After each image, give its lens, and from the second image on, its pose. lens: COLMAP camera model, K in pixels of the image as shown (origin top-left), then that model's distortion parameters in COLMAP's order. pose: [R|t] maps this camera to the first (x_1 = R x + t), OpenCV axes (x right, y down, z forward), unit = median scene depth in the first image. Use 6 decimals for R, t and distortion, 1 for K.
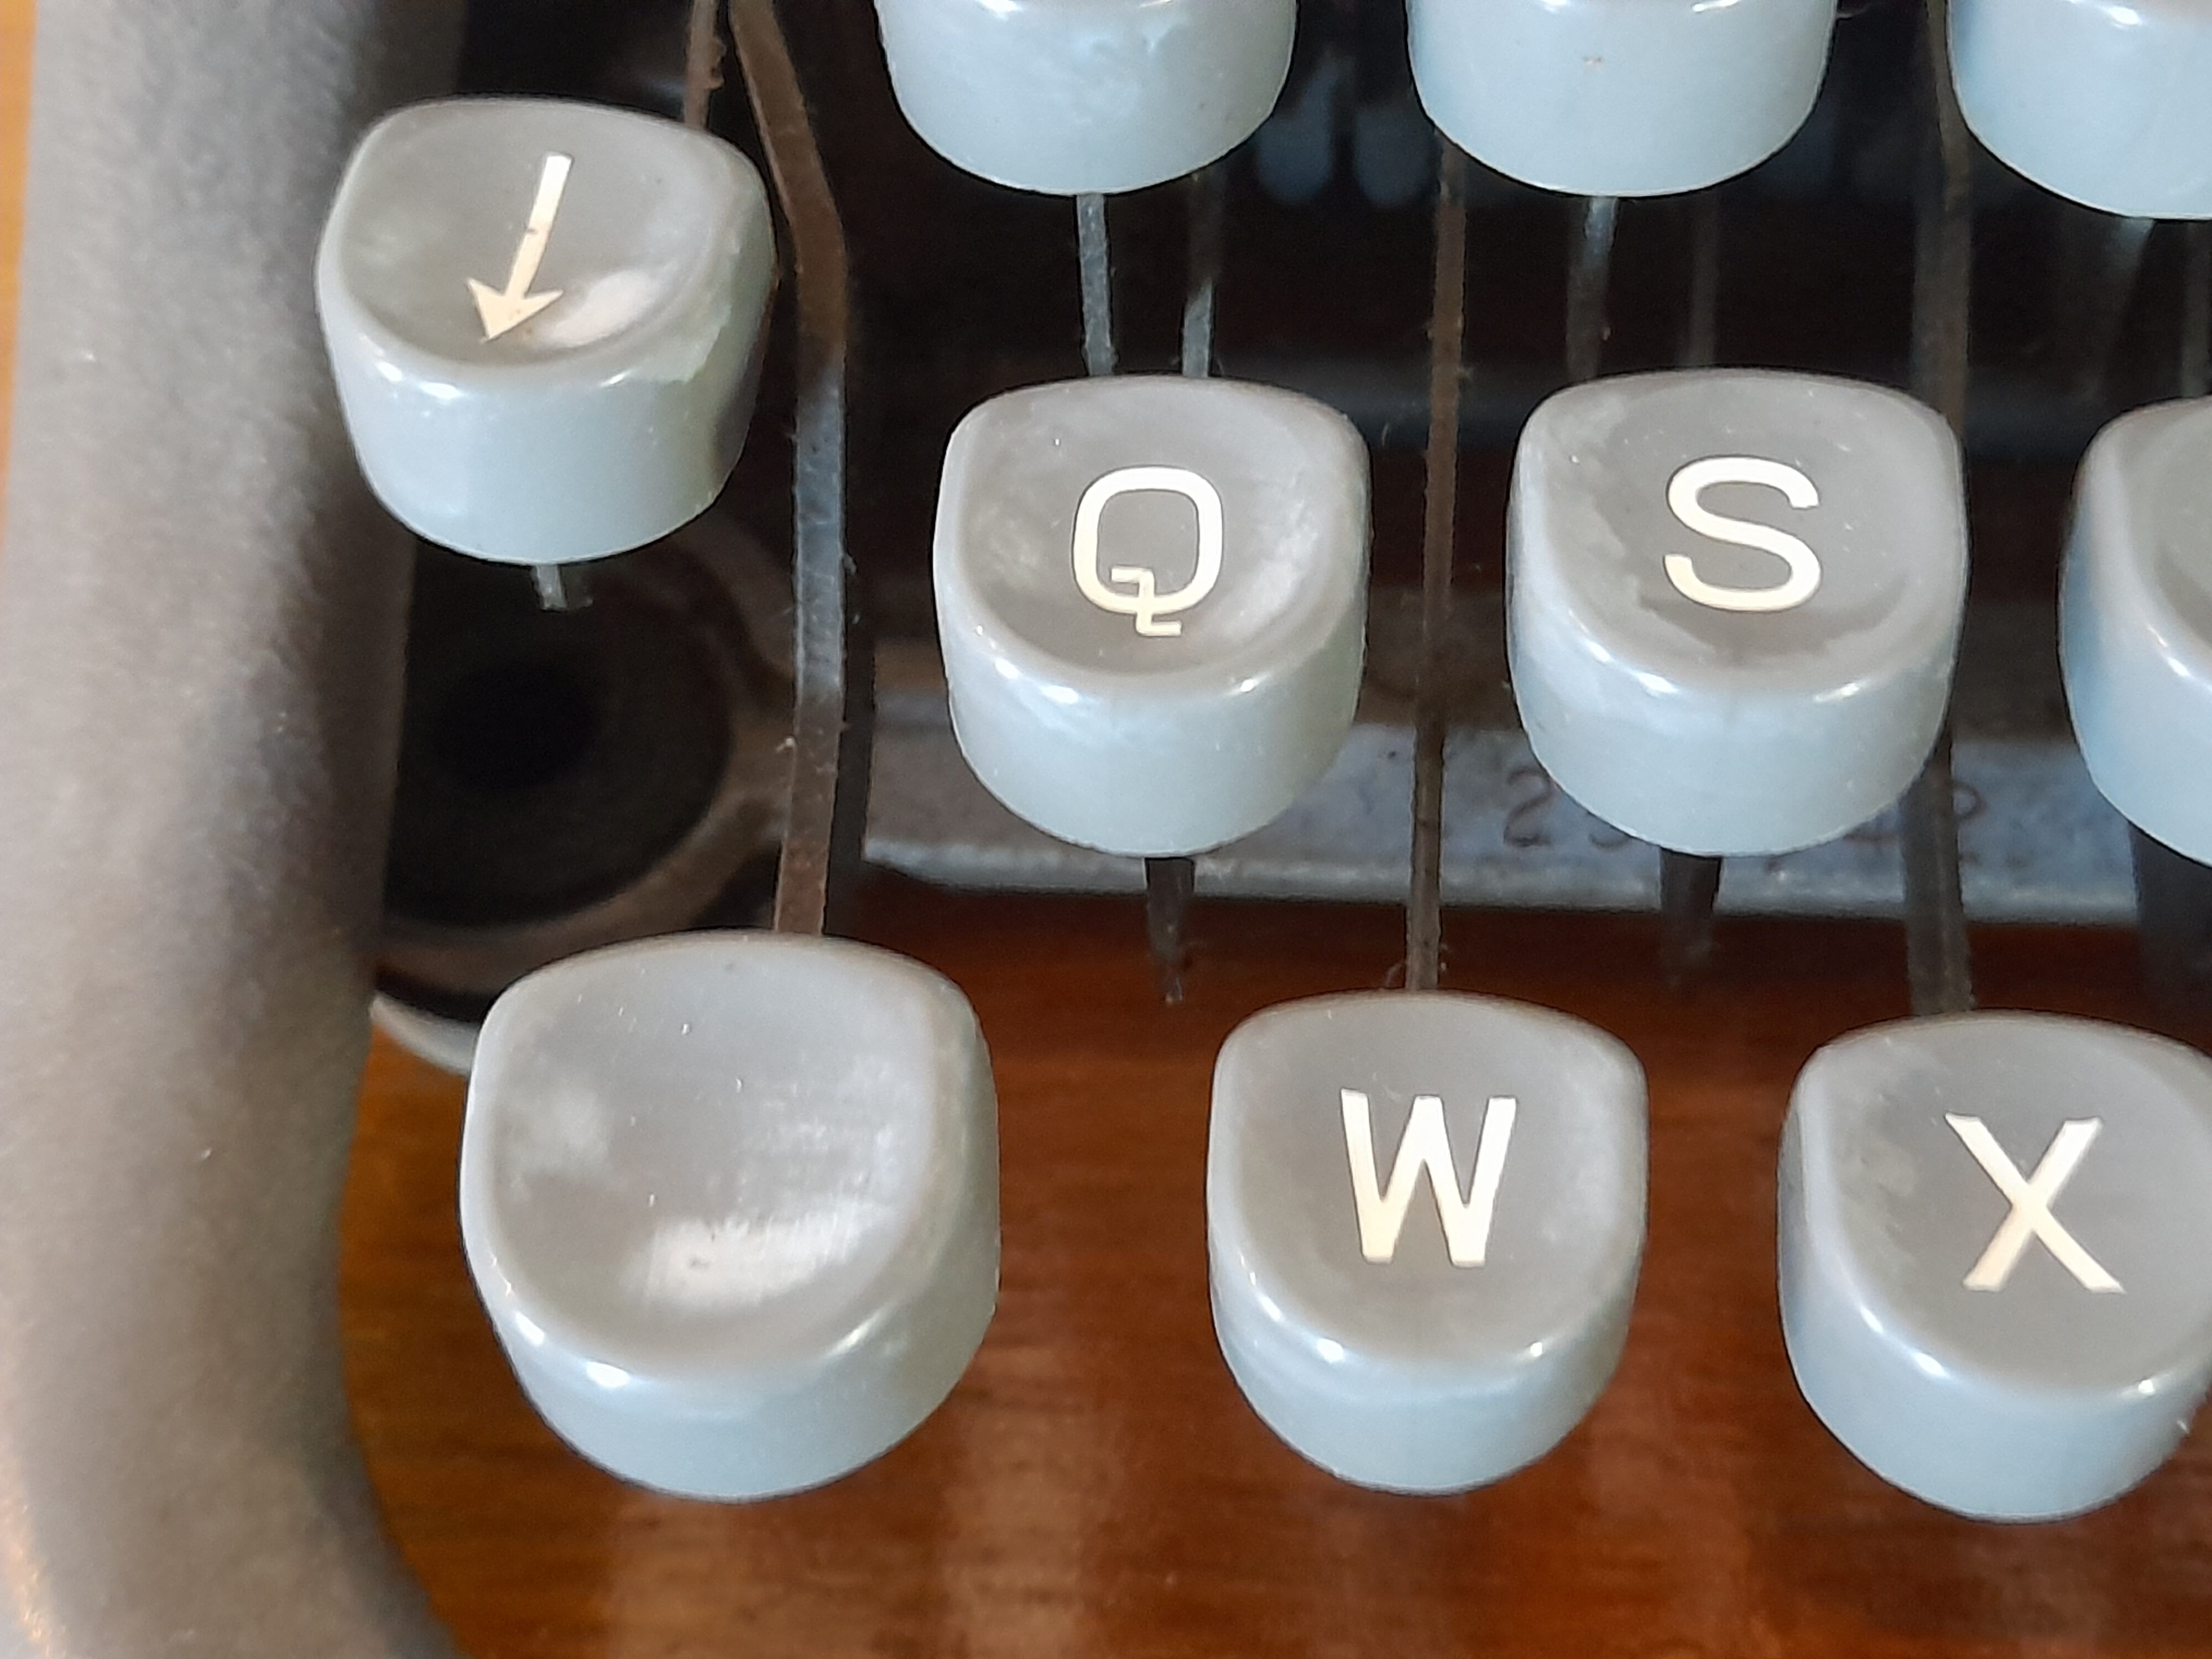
lens RADIAL K [[3386.4, 0, 1106.0], [0, 3386.4, 829.5], [0, 0, 1]] dist [0.006637, -0.002646]
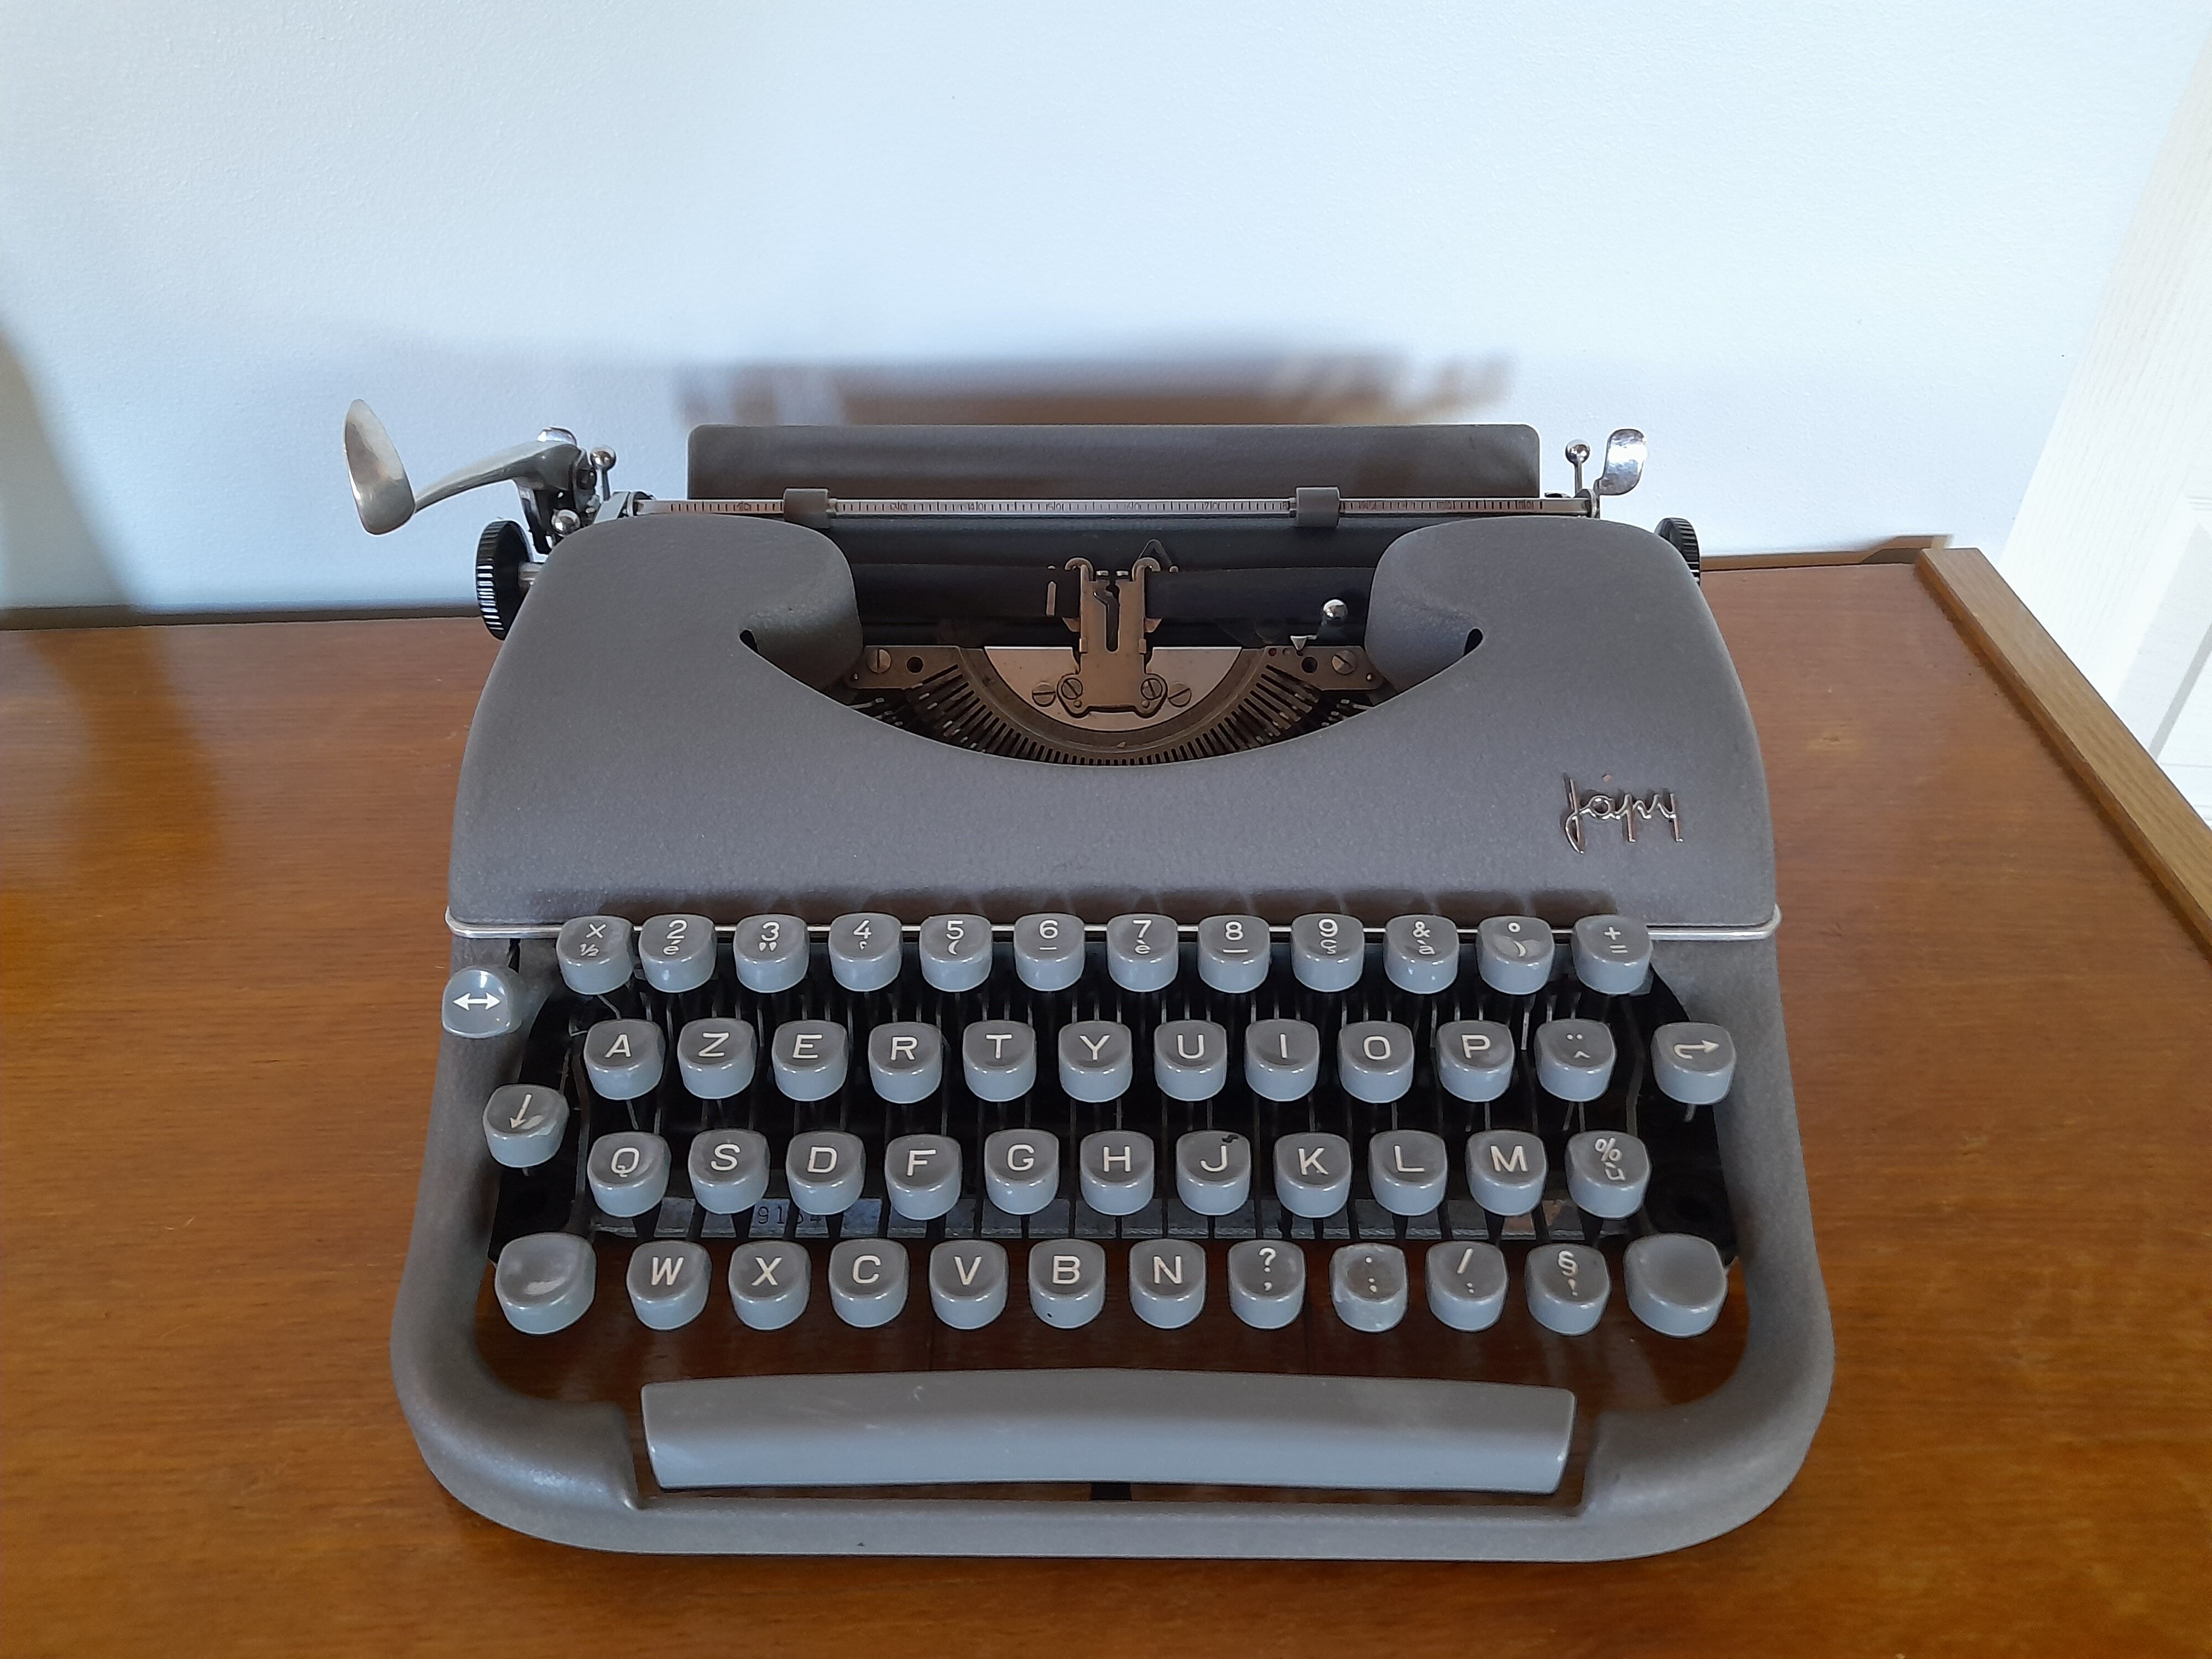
lens RADIAL K [[1681.2, 0, 1106.0], [0, 1681.2, 829.5], [0, 0, 1]] dist [0.000073, 0.005832]
pose [[0.997599, -0.009953, 0.068533, 0.648767], [0.028672, 0.960176, -0.277919, 0.195882], [-0.063038, 0.279217, 0.958157, -1.992127]]
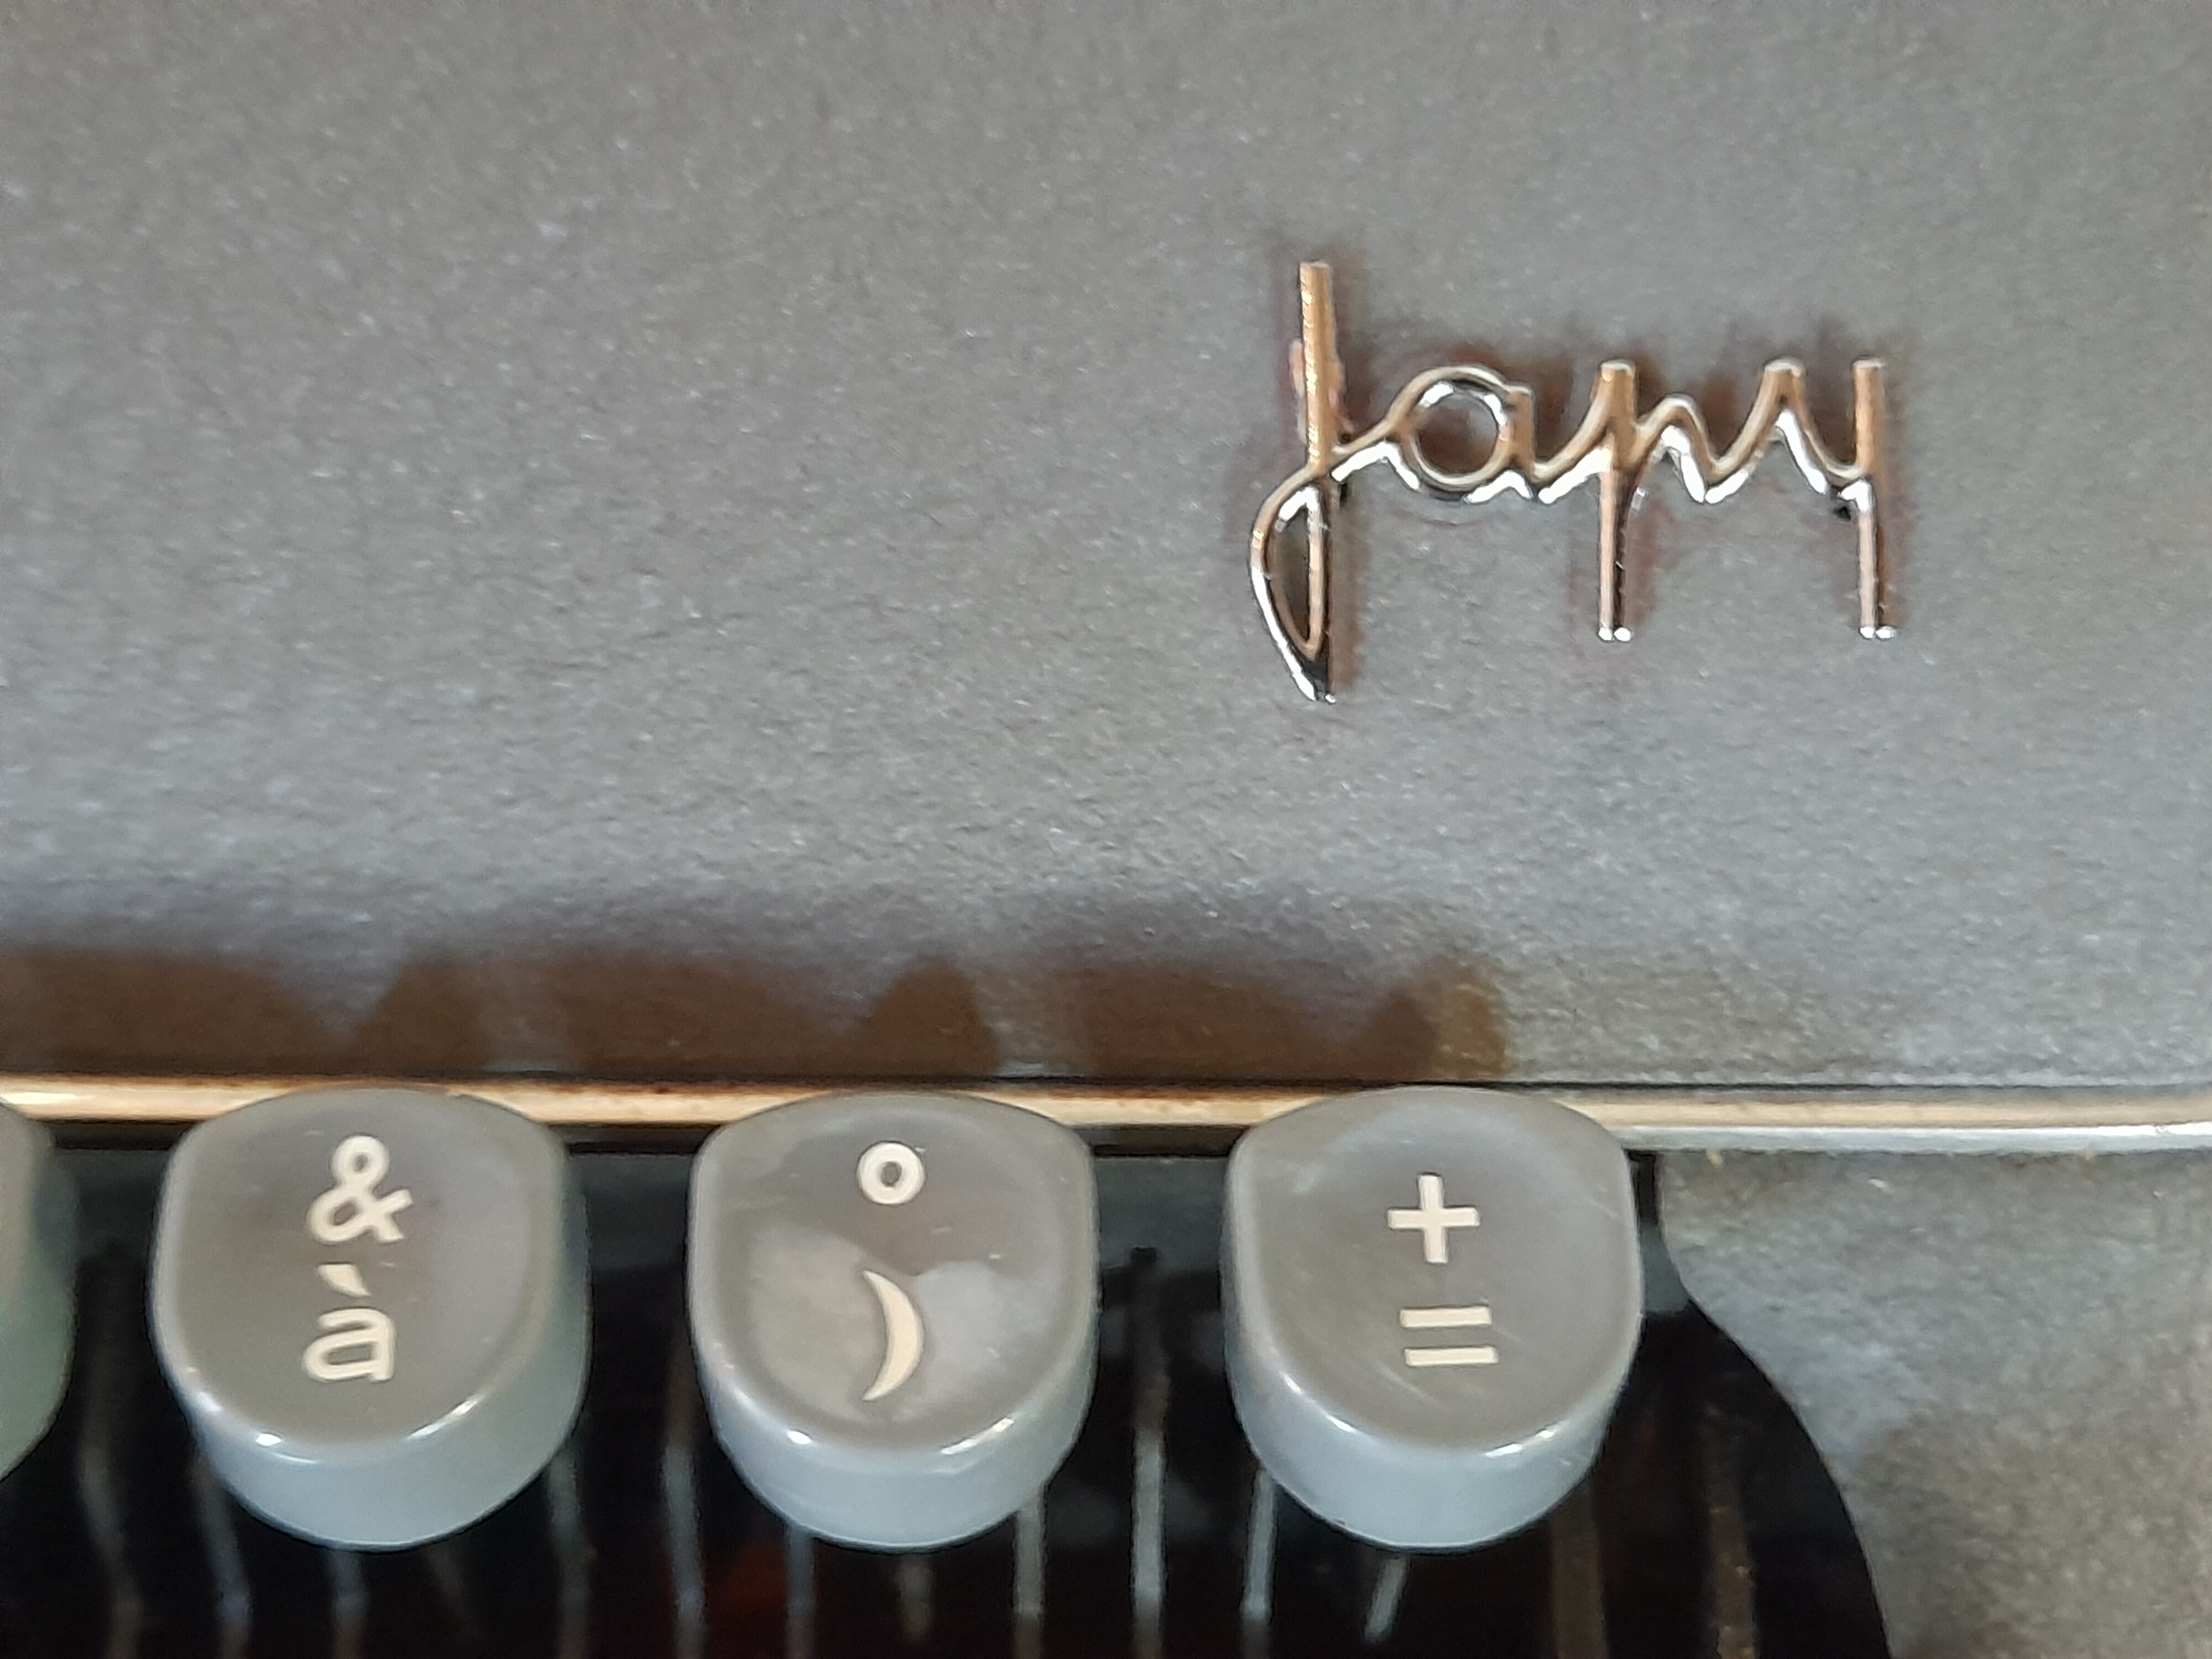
lens RADIAL K [[3386.4, 0, 1106.0], [0, 3386.4, 829.5], [0, 0, 1]] dist [0.006637, -0.002646]
pose [[0.993890, -0.036258, 0.104253, 1.550952], [0.031393, 0.998357, 0.047931, -0.617568], [-0.105820, -0.044365, 0.993395, -0.156780]]
